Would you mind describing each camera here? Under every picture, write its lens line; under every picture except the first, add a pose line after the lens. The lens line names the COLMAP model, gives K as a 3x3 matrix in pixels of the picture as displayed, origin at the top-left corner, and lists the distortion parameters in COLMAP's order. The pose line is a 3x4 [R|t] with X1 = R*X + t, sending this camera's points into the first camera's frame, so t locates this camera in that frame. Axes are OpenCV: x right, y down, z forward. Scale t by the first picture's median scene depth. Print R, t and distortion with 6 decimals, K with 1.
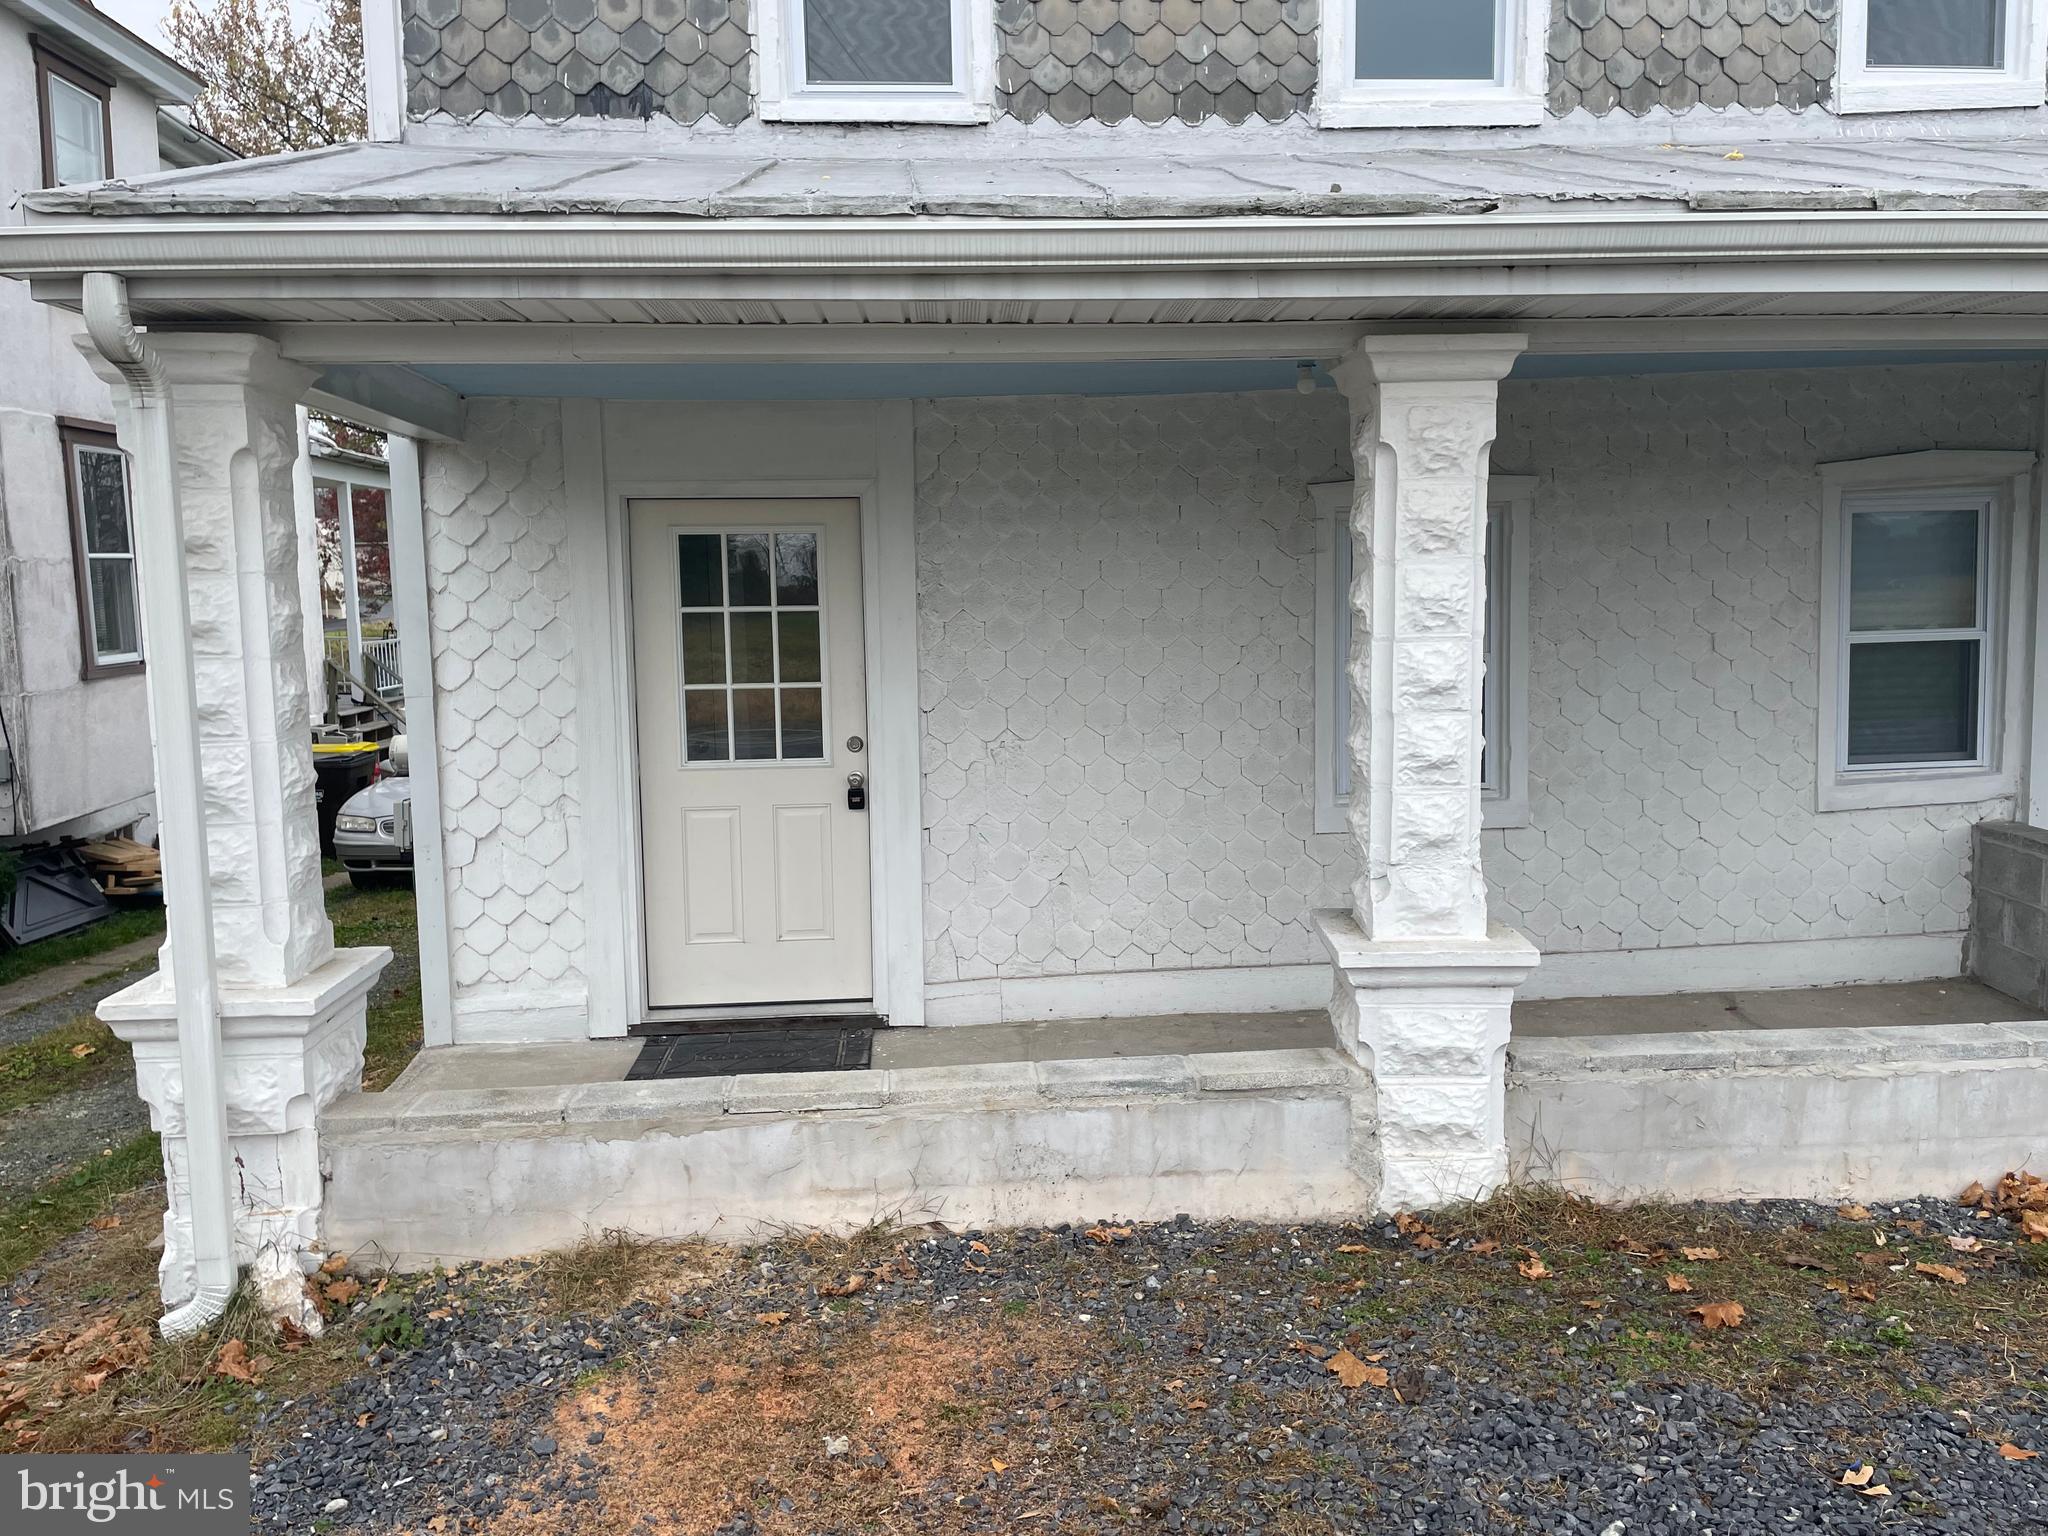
lens RADIAL K [[1599.4, 0, 1040.9], [0, 1599.4, 775.0], [0, 0, 1]] dist [0.079521, -0.101307]
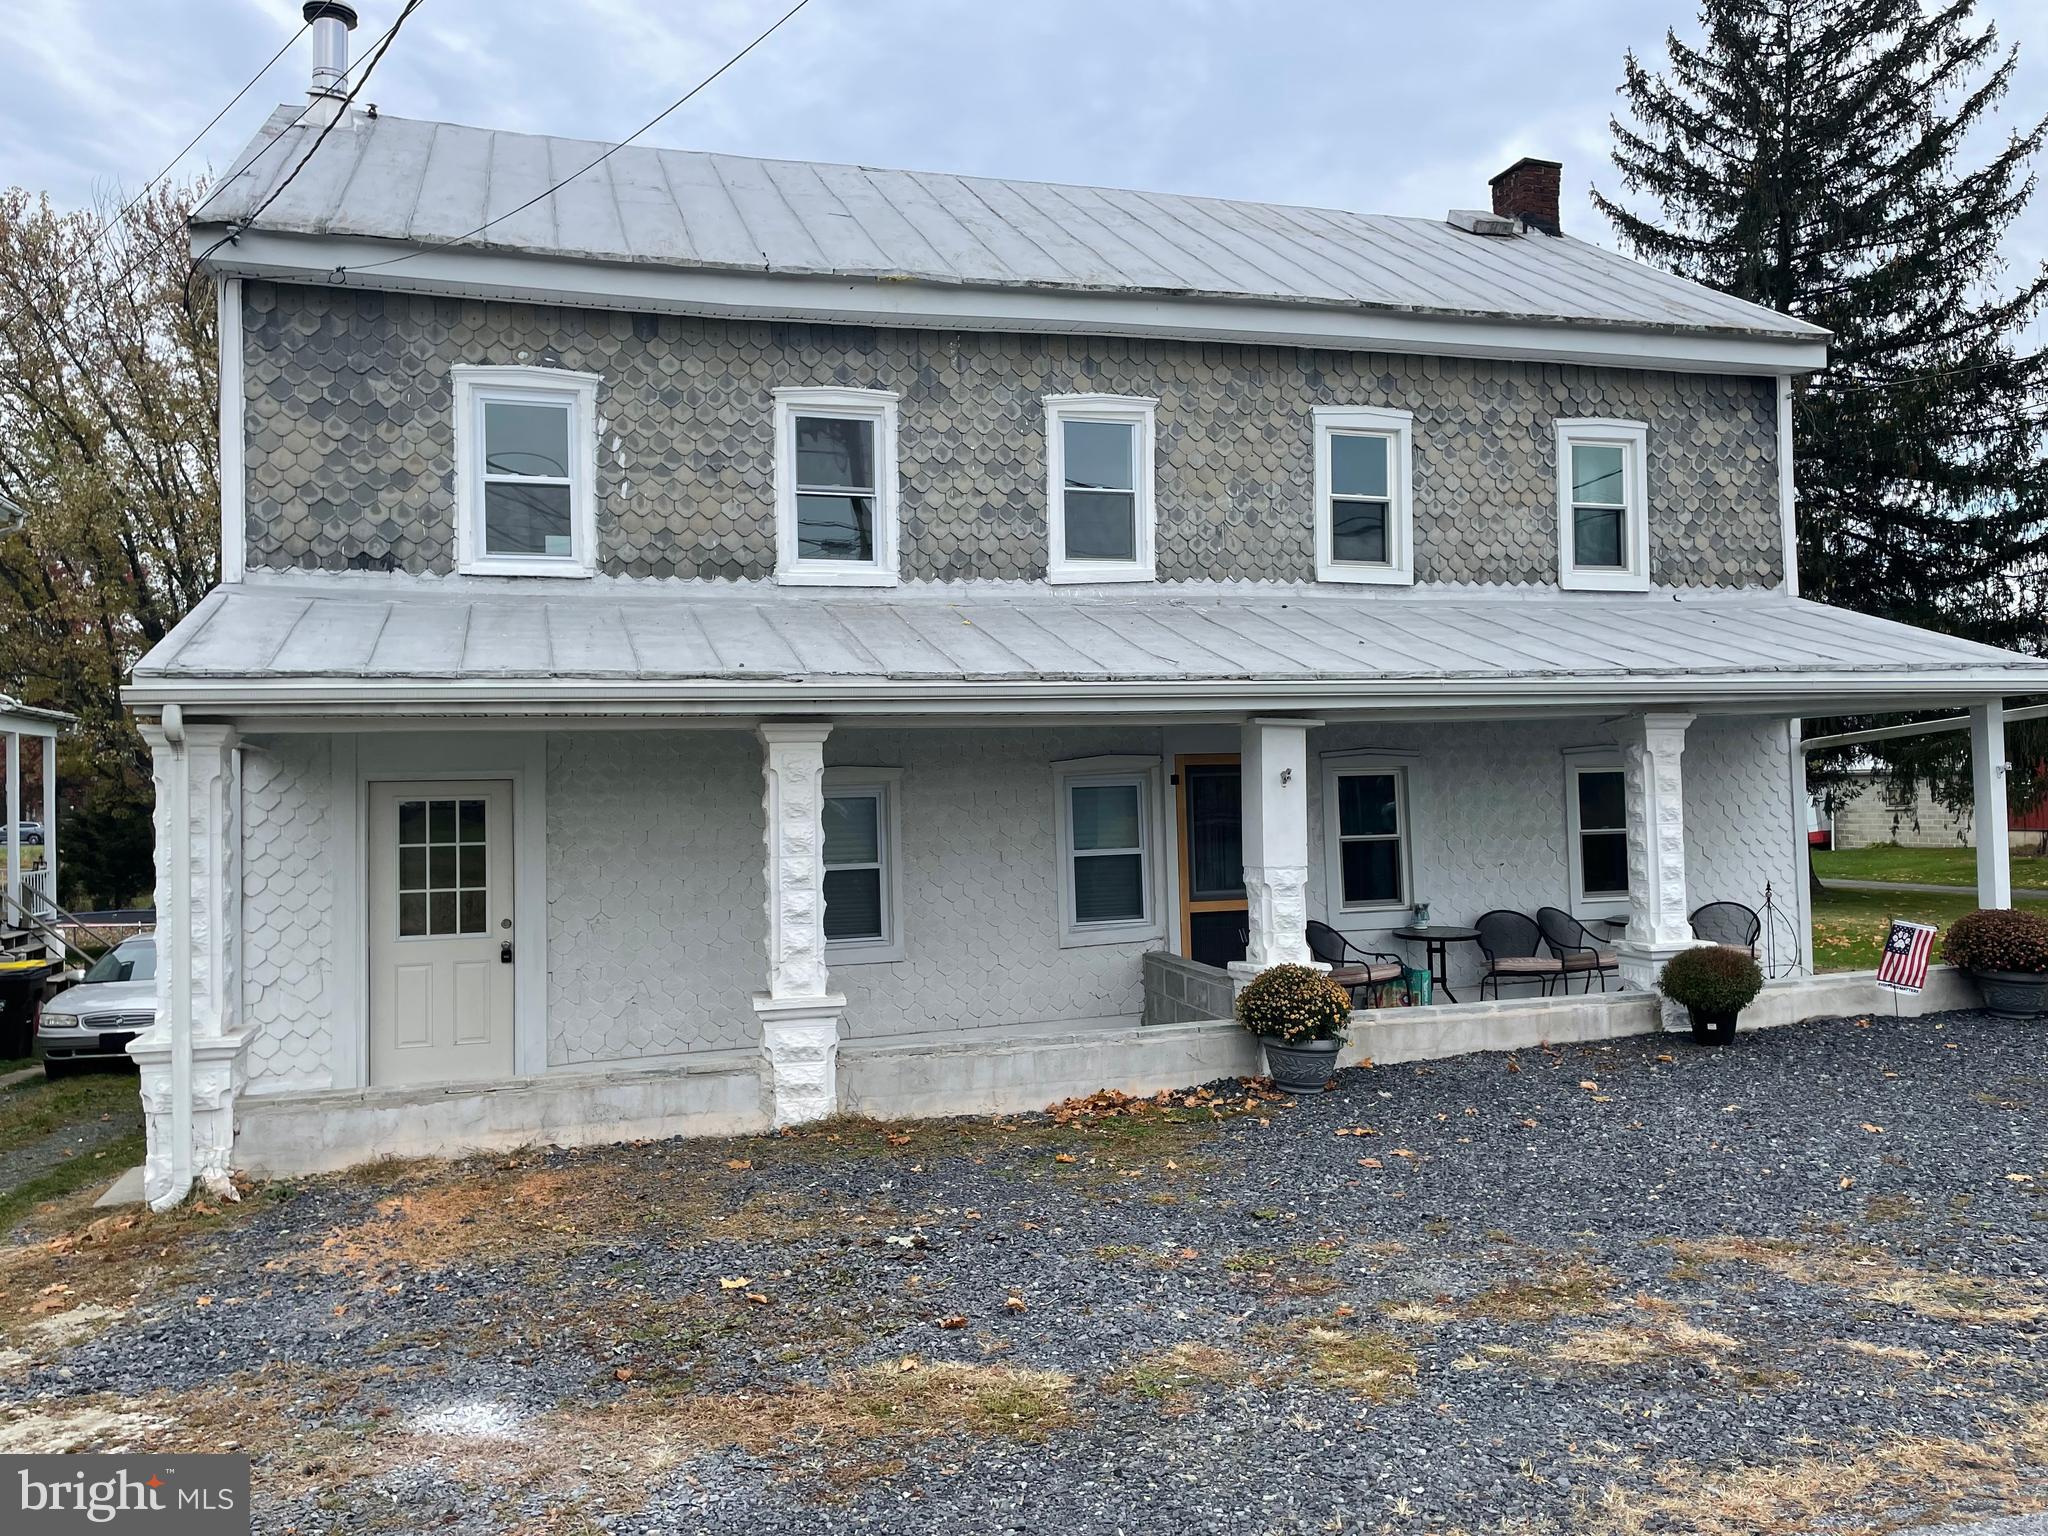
lens RADIAL K [[1599.4, 0, 1042.9], [0, 1599.4, 751.1], [0, 0, 1]] dist [0.079521, -0.101307]
pose [[0.974317, 0.002239, 0.225171, 0.054921], [0.031702, 0.988627, -0.147006, 0.073371], [-0.222940, 0.150369, 0.963165, -0.841833]]
